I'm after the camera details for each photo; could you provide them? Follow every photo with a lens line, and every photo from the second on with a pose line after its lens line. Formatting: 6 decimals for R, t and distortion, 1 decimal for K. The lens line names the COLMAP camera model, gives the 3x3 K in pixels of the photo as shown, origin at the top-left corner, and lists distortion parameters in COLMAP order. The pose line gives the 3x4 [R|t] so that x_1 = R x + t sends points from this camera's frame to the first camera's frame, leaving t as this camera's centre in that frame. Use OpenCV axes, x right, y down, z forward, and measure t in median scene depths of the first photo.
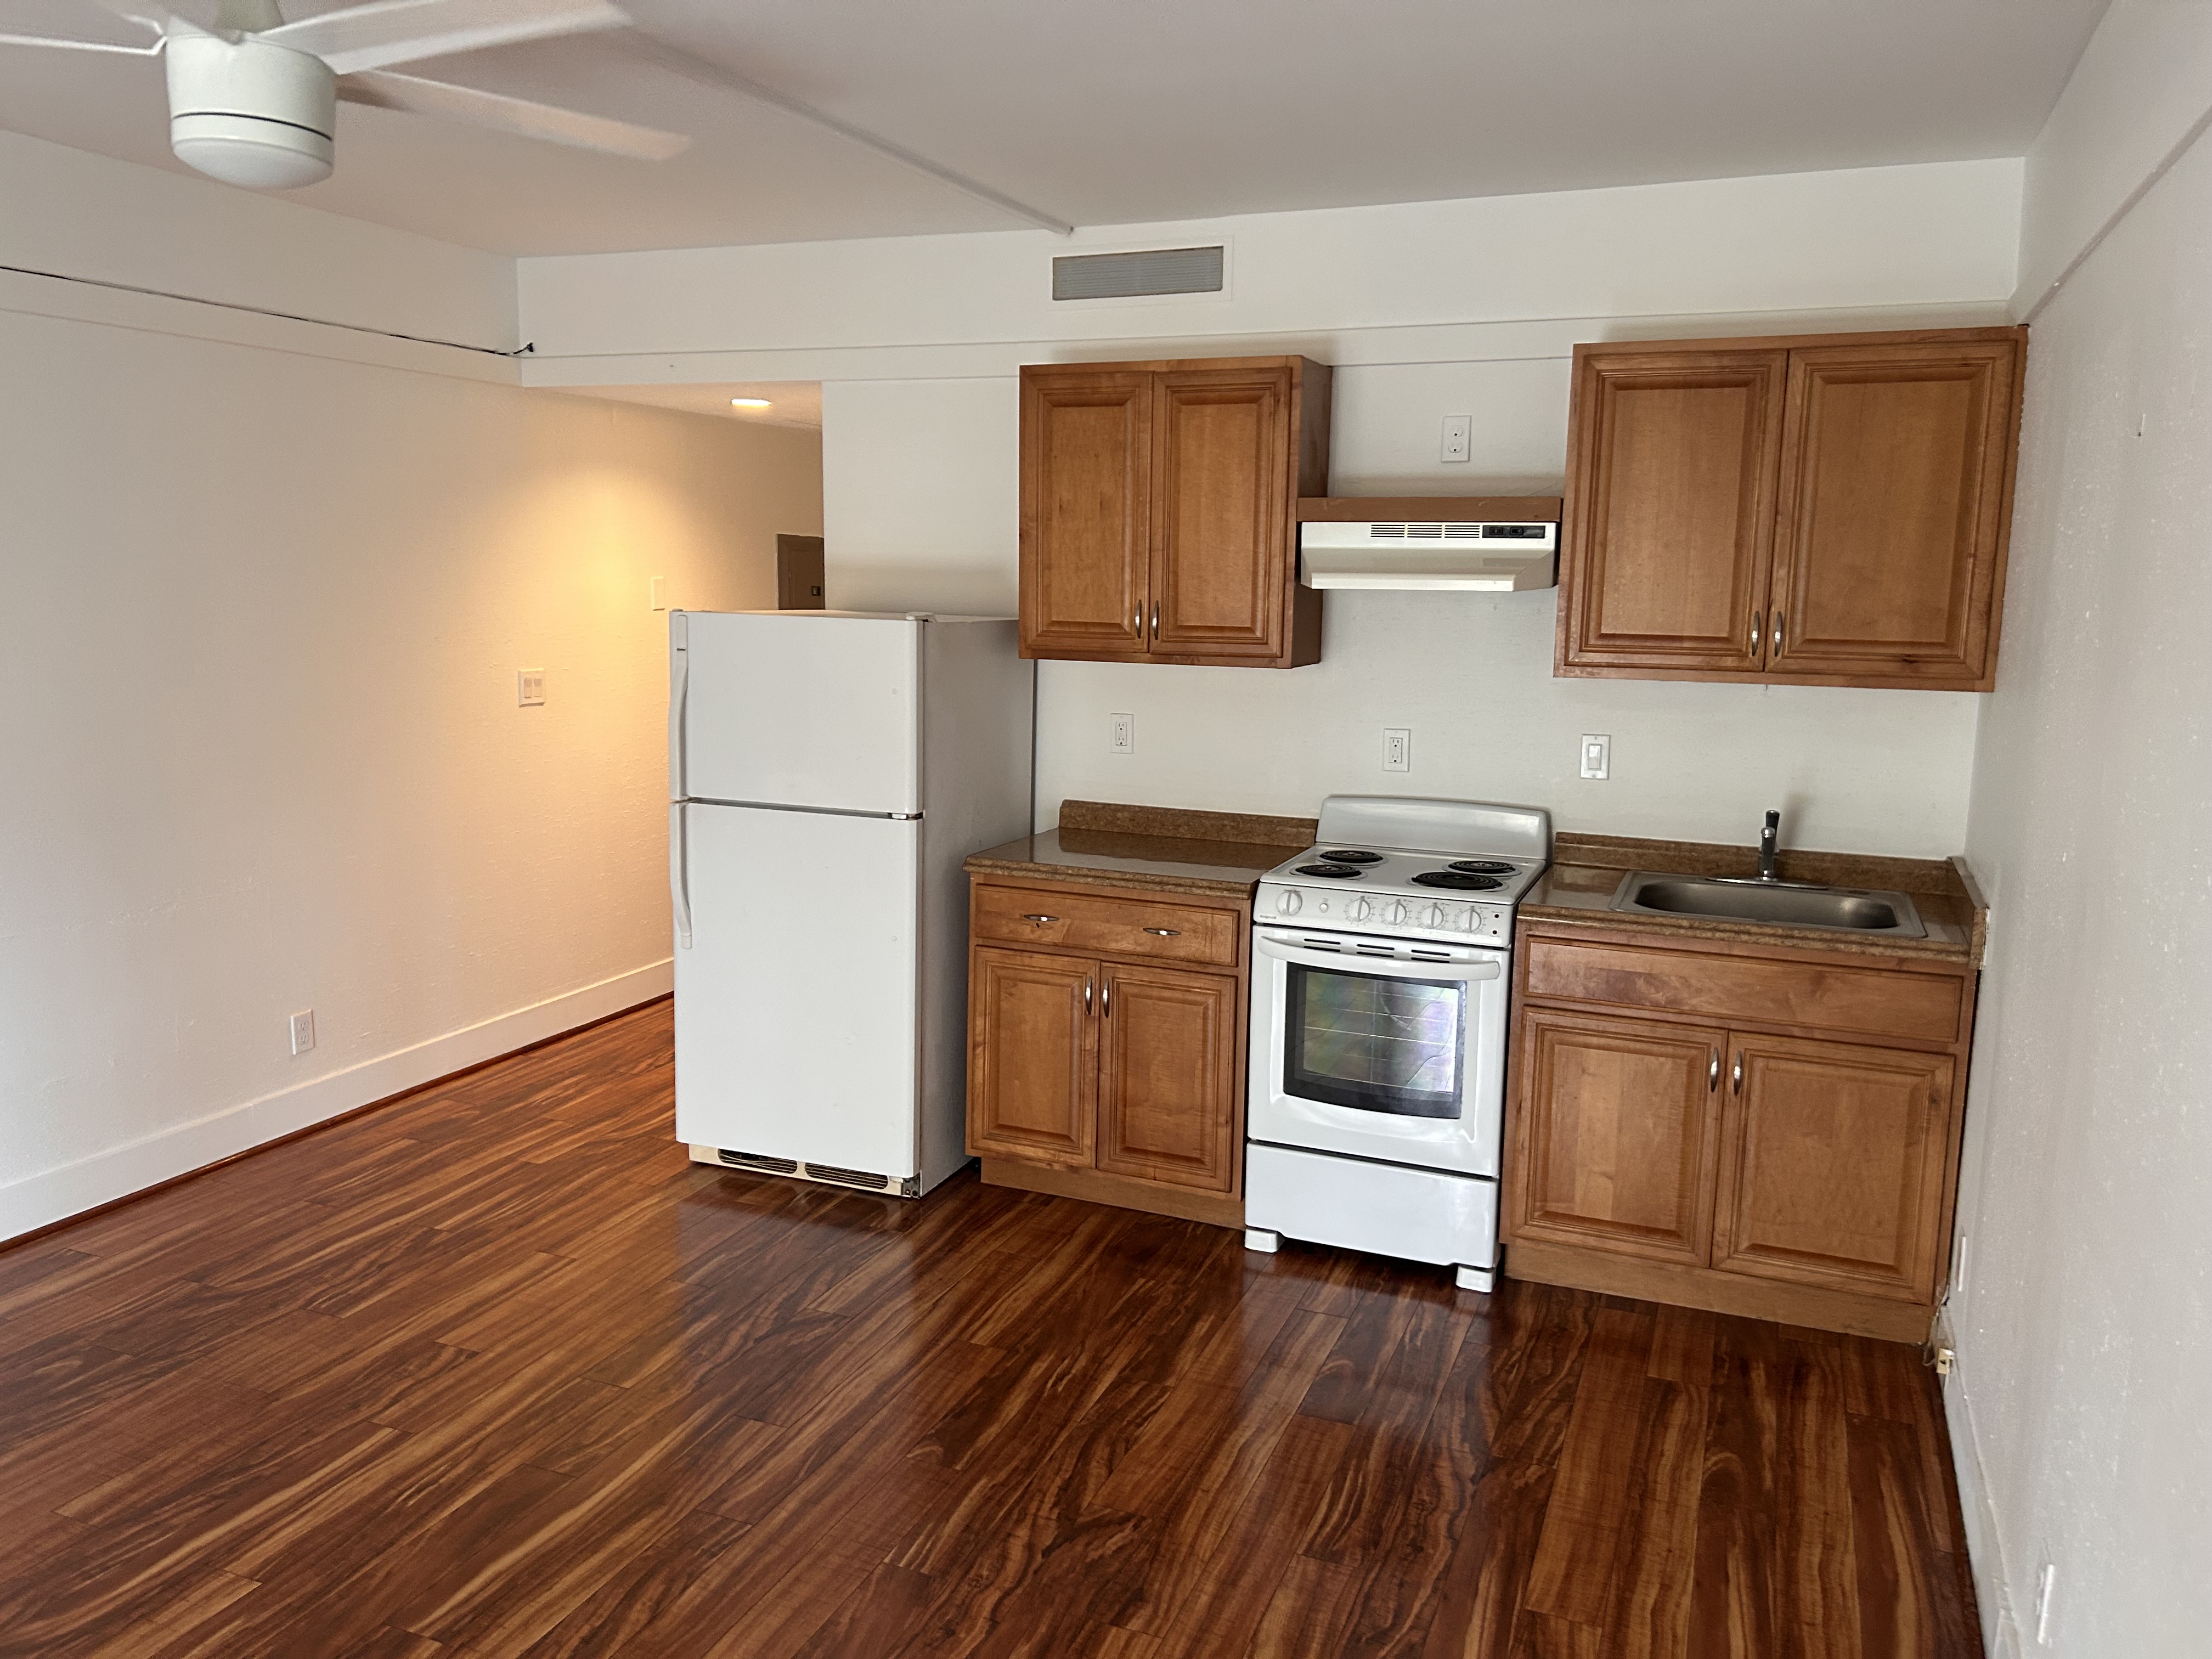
lens RADIAL K [[1681.2, 0, 1003.5], [0, 1681.2, 827.8], [0, 0, 1]] dist [0.156948, -0.298359]
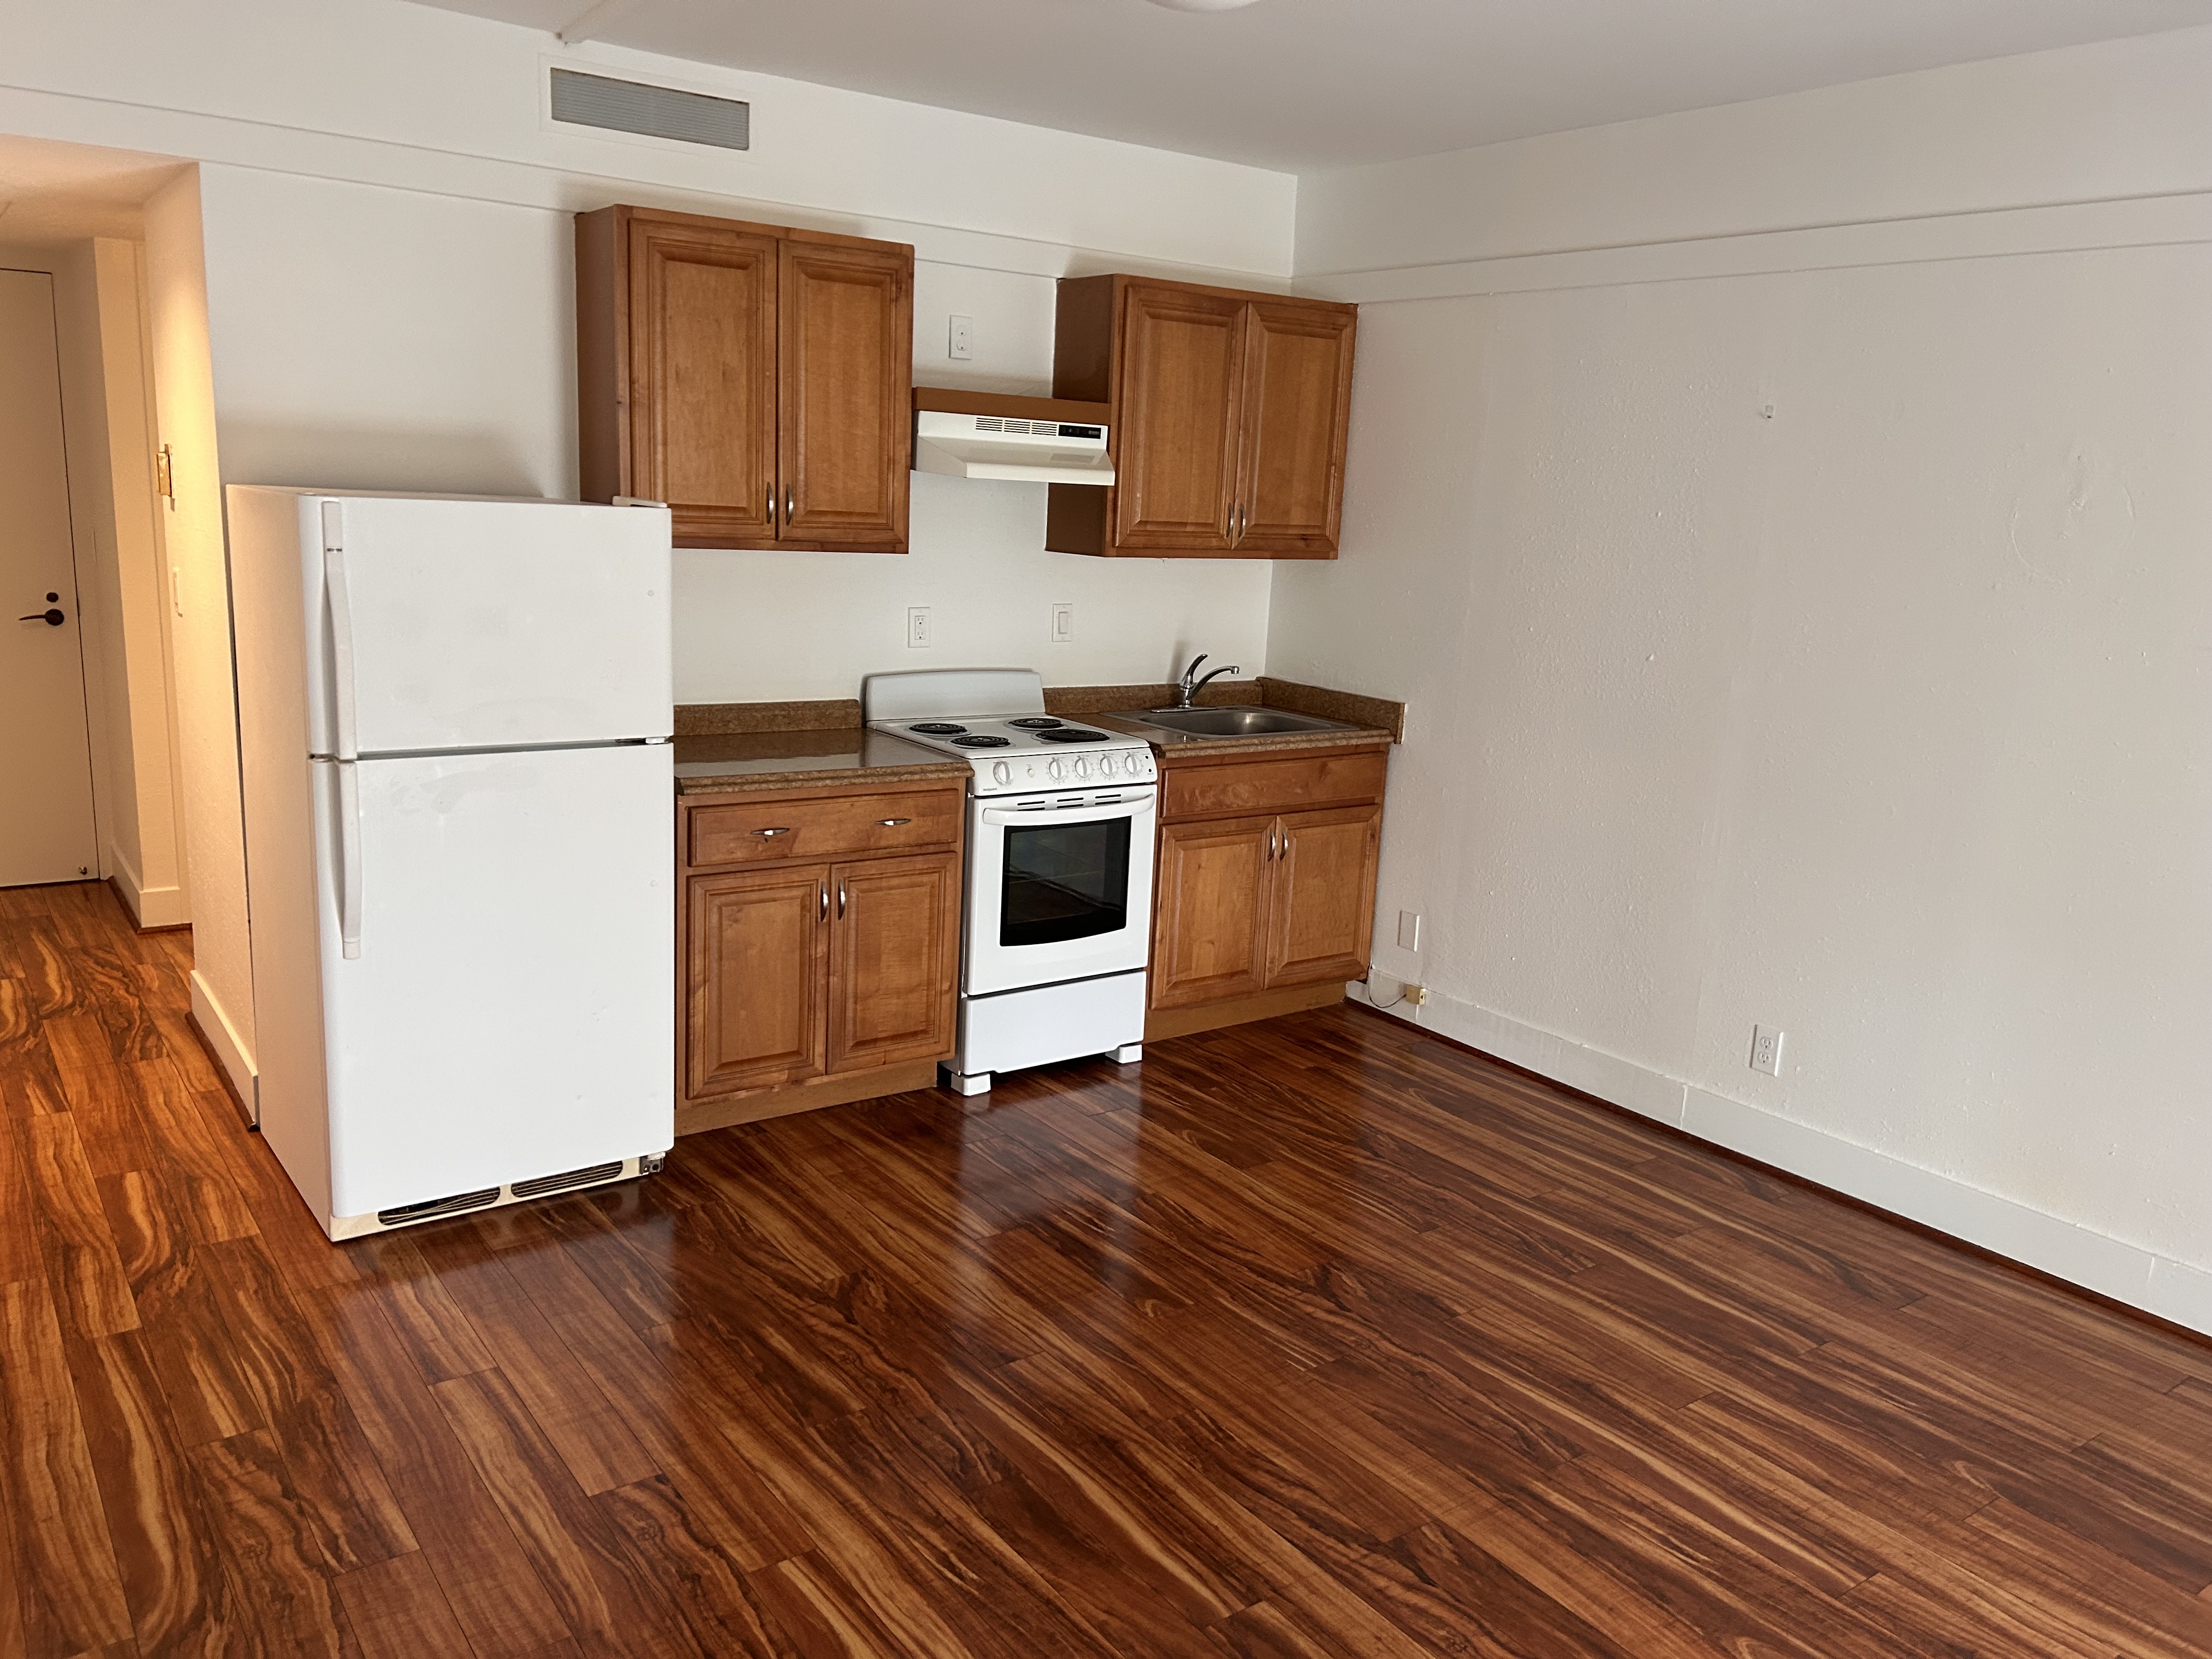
lens RADIAL K [[1707.3, 0, 1110.0], [0, 1707.3, 859.1], [0, 0, 1]] dist [0.087804, -0.114228]
pose [[0.500178, -0.180898, 0.846817, -0.723725], [0.092210, 0.983502, 0.155632, -0.064586], [-0.860999, 0.000241, 0.508606, 0.372107]]
